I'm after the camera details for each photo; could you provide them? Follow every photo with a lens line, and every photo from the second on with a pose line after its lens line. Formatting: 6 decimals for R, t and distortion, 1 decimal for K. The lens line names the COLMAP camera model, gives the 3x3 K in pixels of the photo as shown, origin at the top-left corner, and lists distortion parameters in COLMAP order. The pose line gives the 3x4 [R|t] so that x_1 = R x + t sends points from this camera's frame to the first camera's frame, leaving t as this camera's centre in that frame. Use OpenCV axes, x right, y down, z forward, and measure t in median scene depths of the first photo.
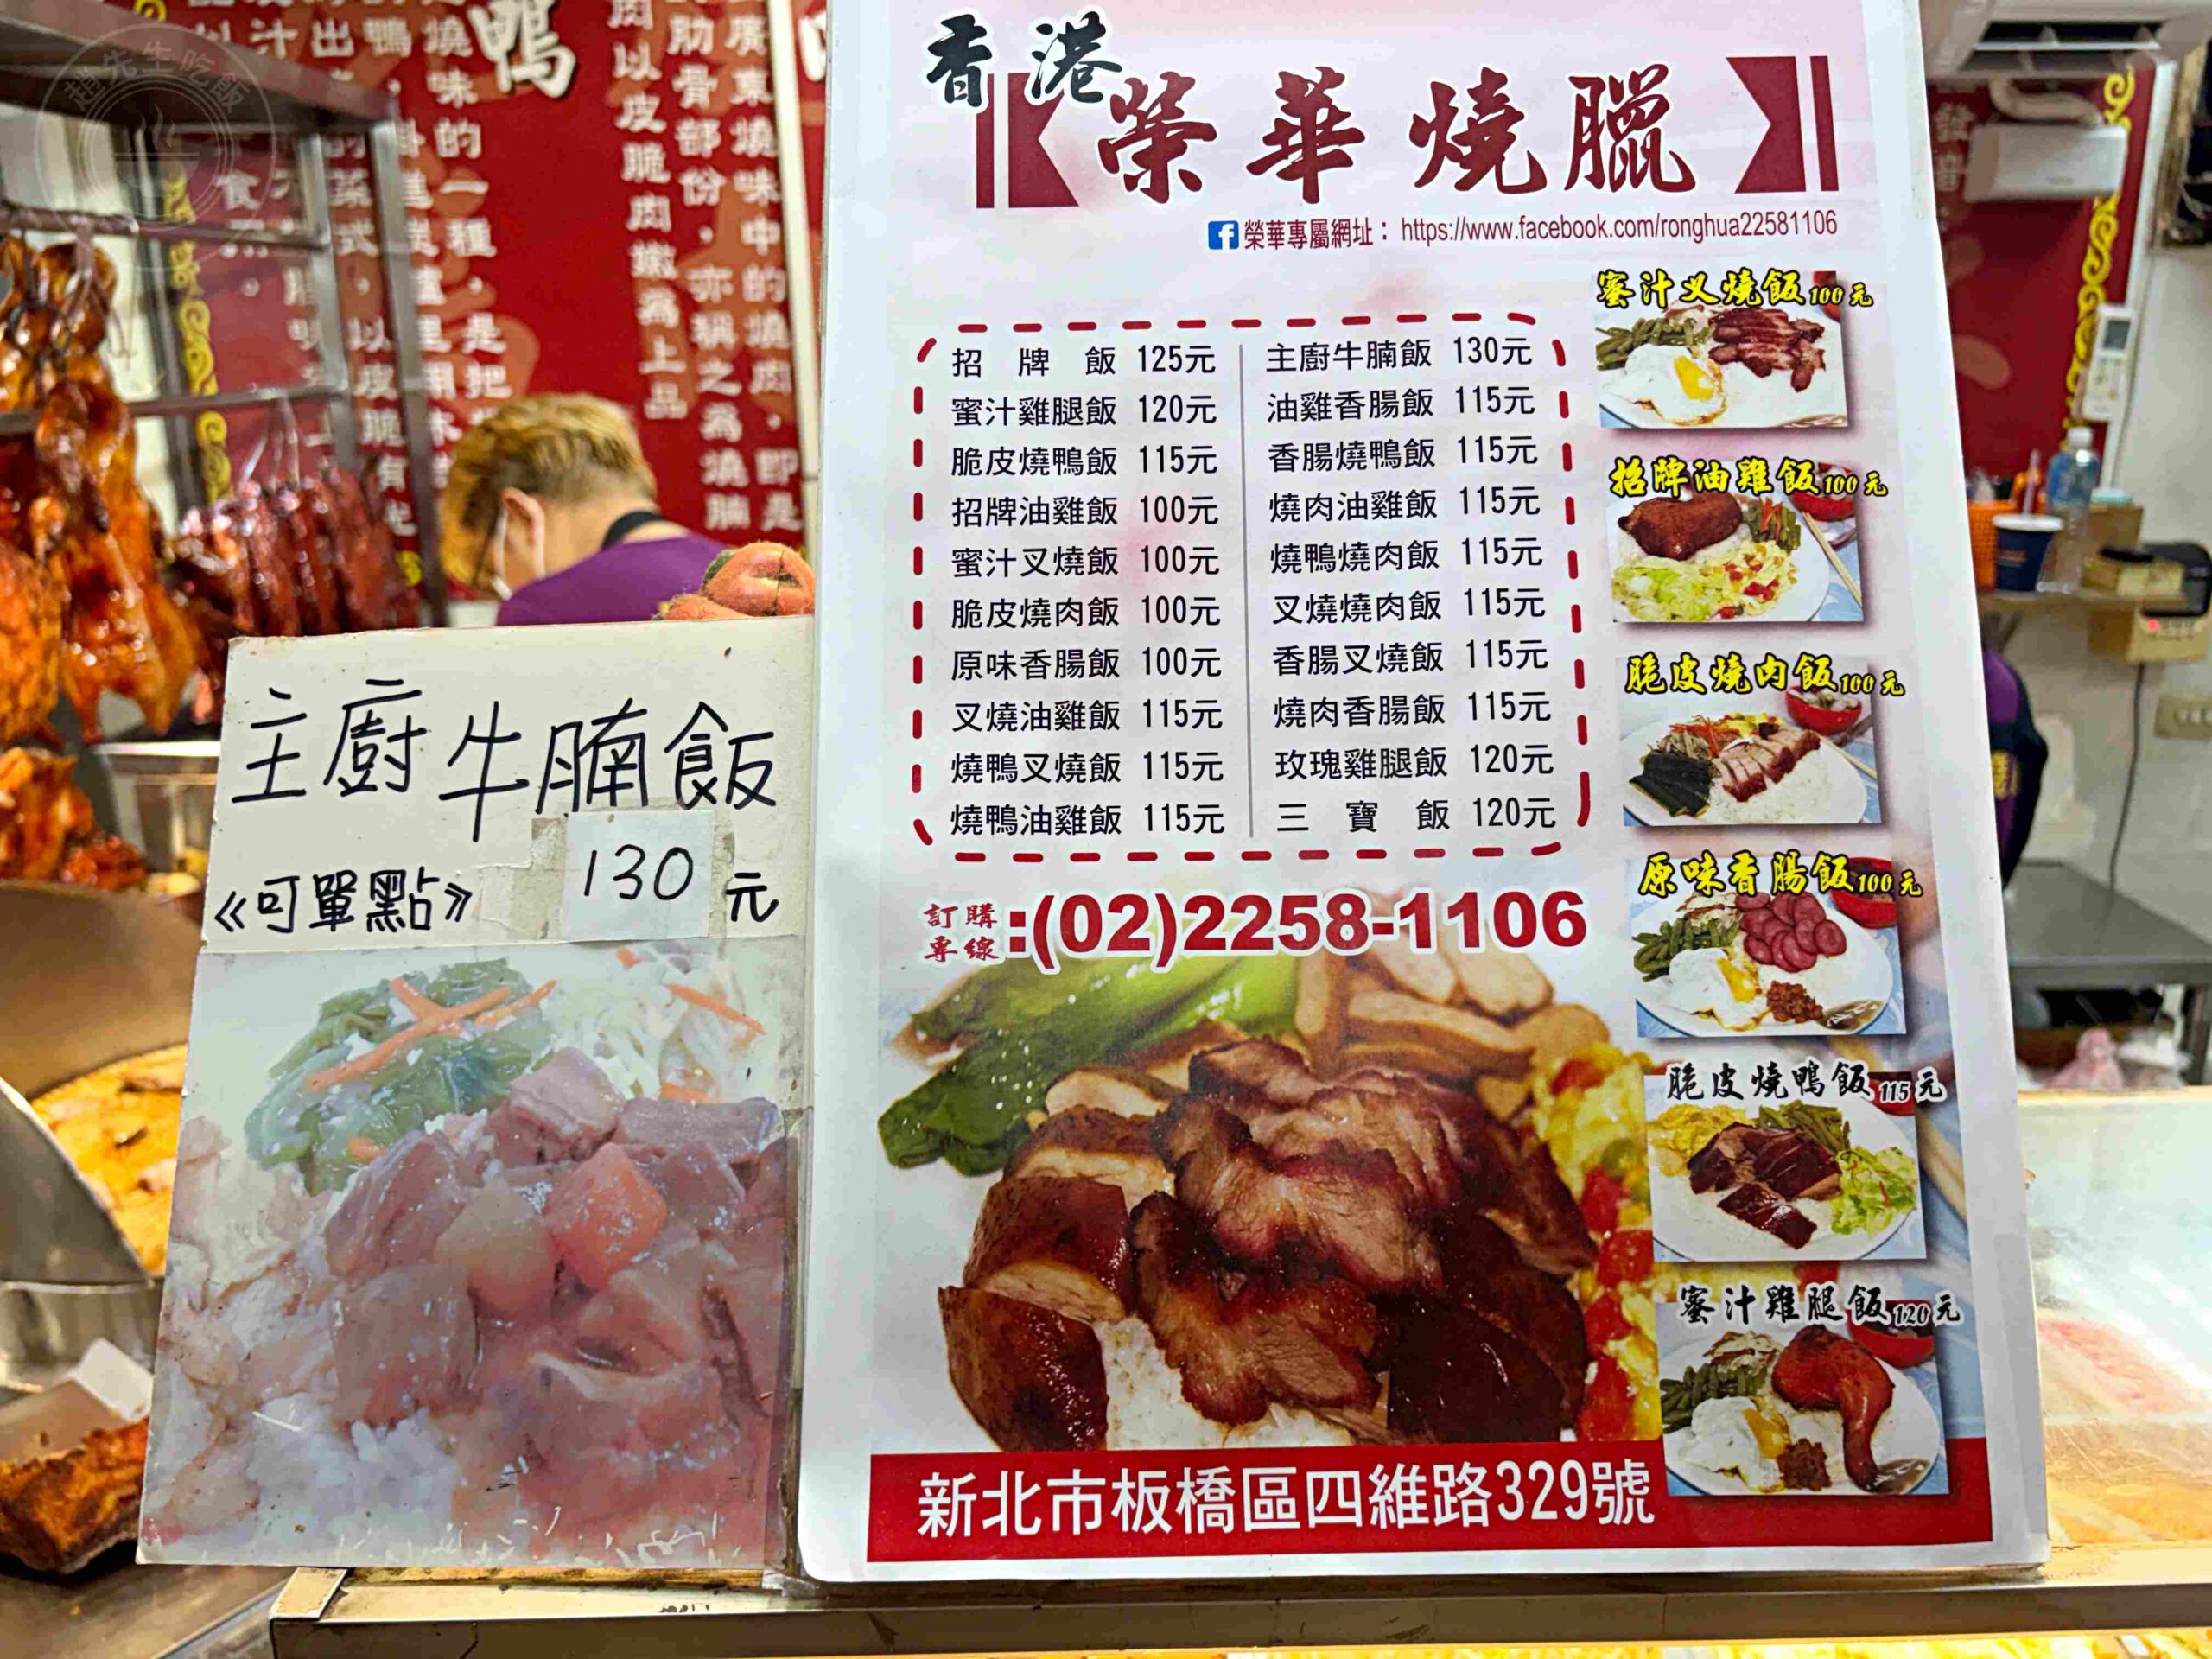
lens RADIAL K [[1692.5, 0, 1138.5], [0, 1692.5, 844.8], [0, 0, 1]] dist [0.020945, -0.023272]
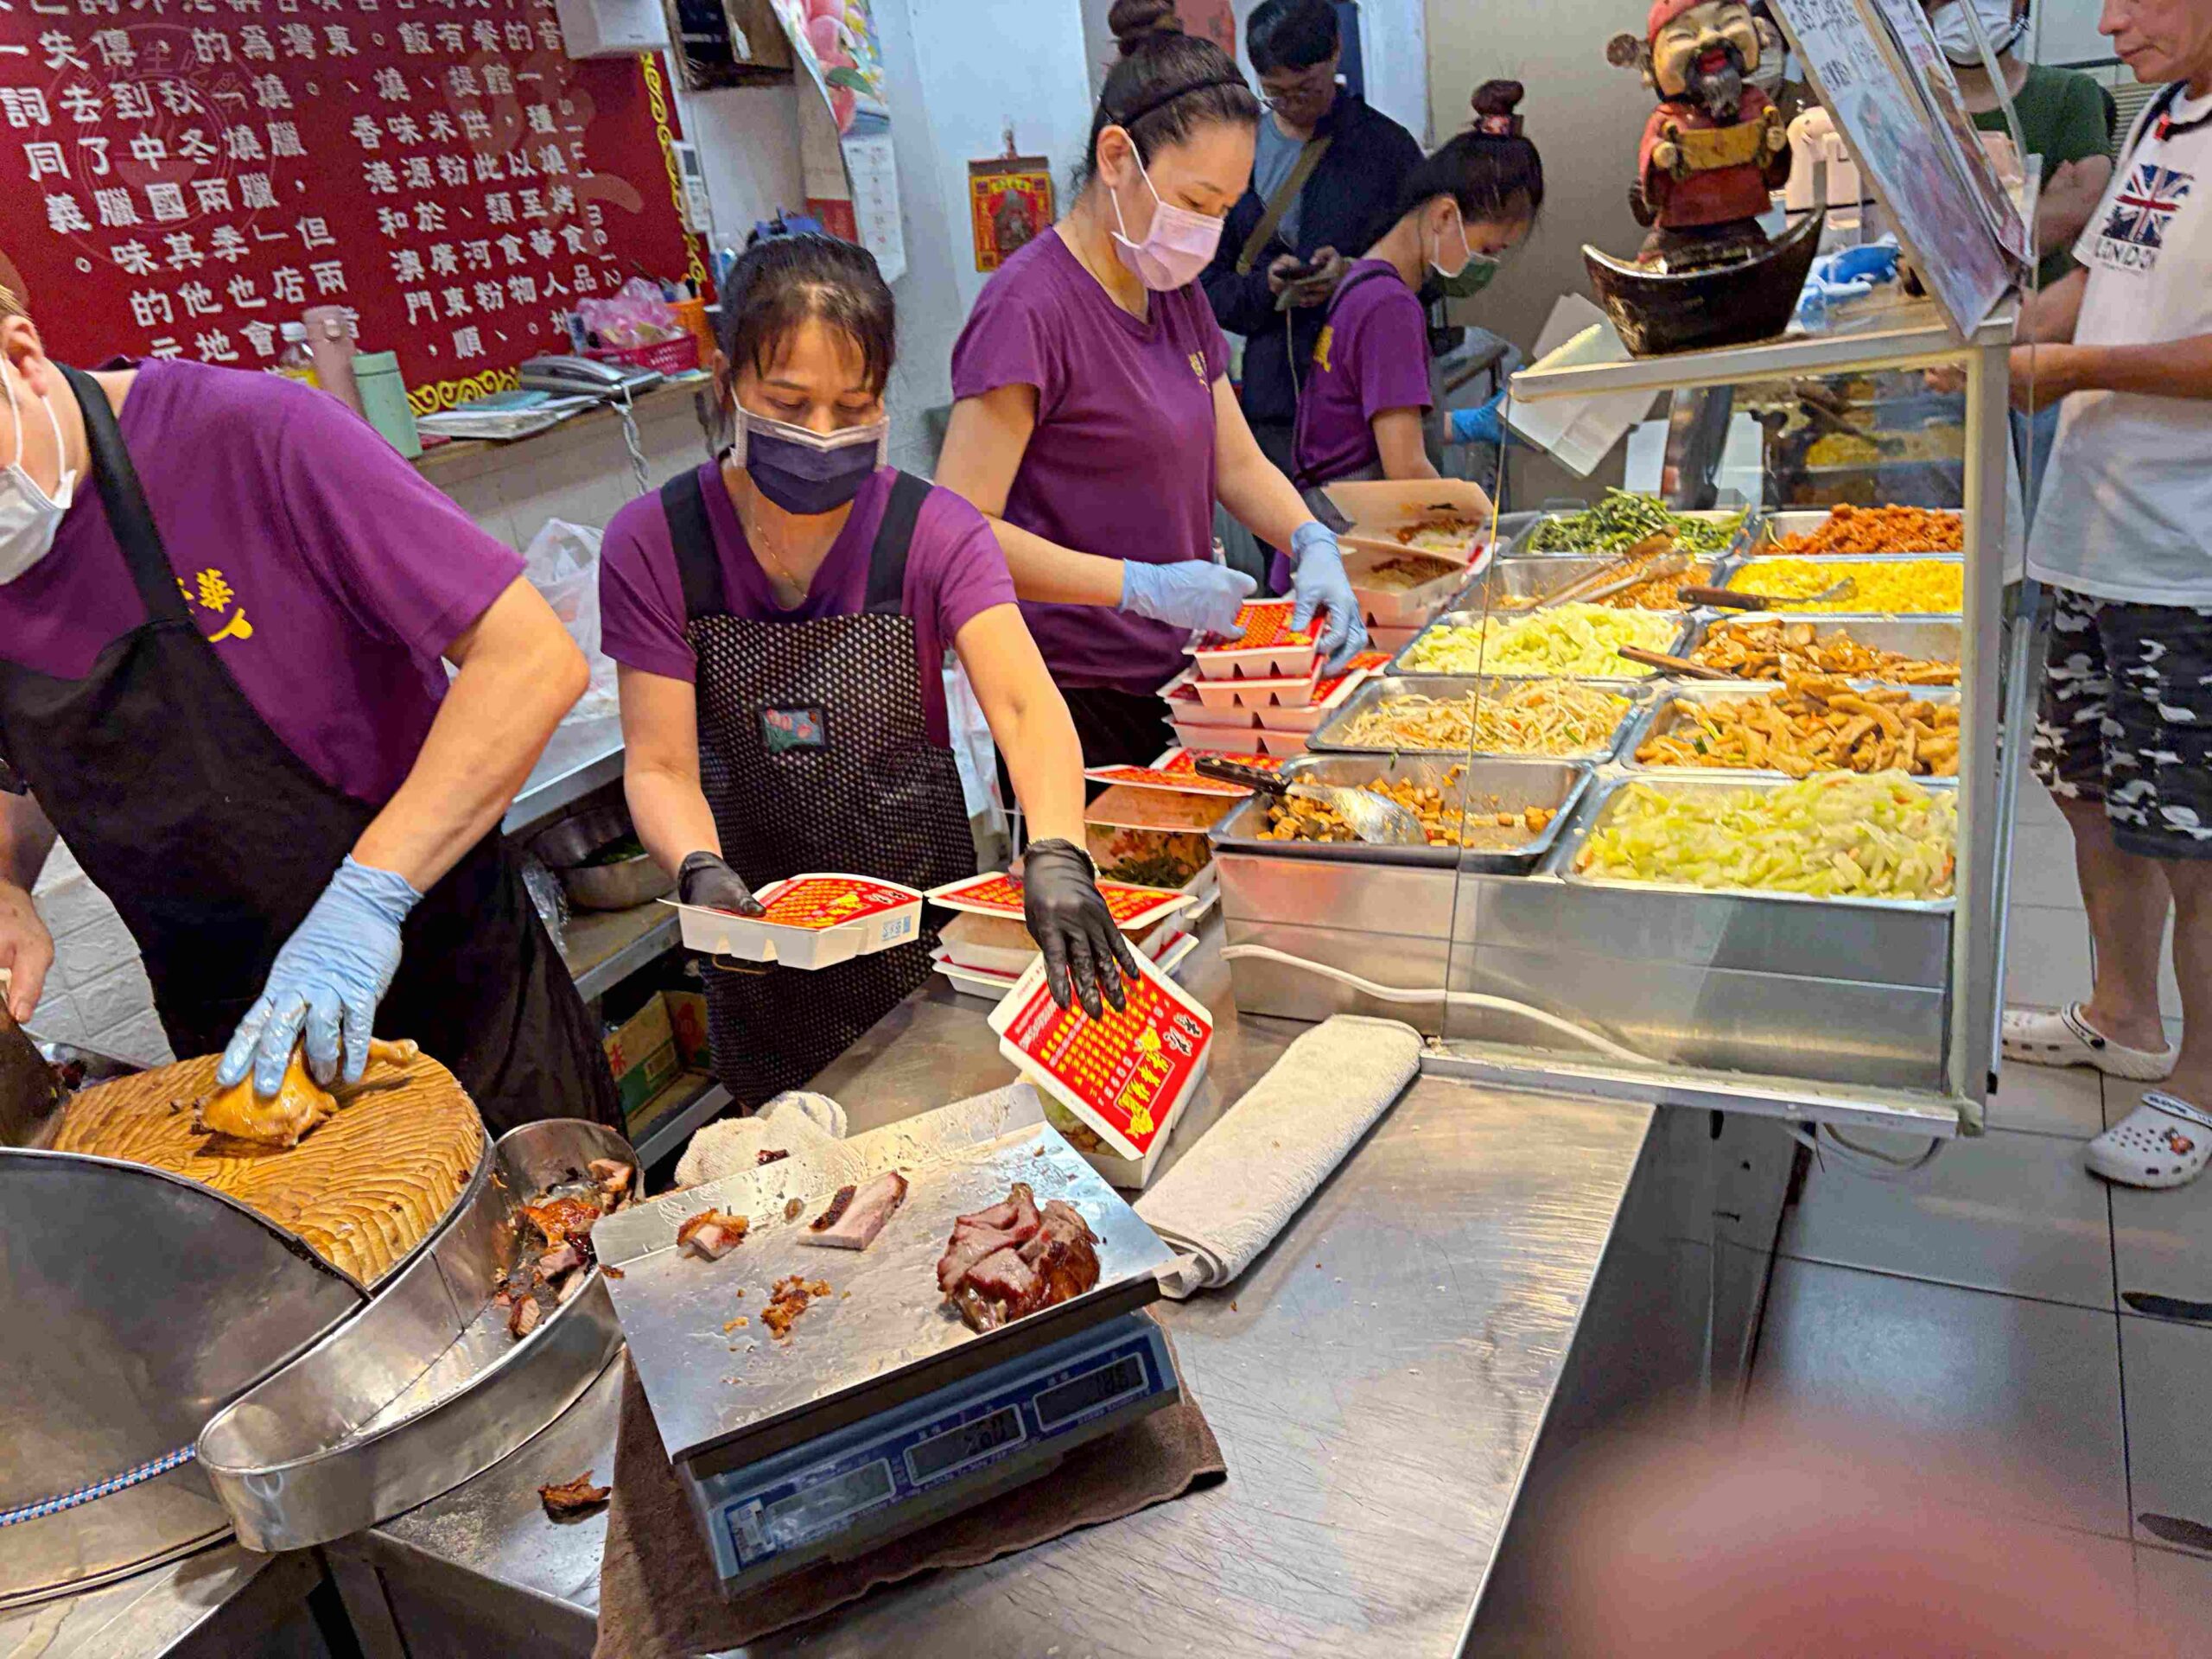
lens RADIAL K [[1692.5, 0, 1128.5], [0, 1692.5, 869.3], [0, 0, 1]] dist [0.020945, -0.023272]
pose [[0.469694, -0.398076, 0.787987, -3.016751], [0.384663, 0.895668, 0.223189, 0.131191], [-0.794621, 0.198278, 0.573815, 0.583254]]
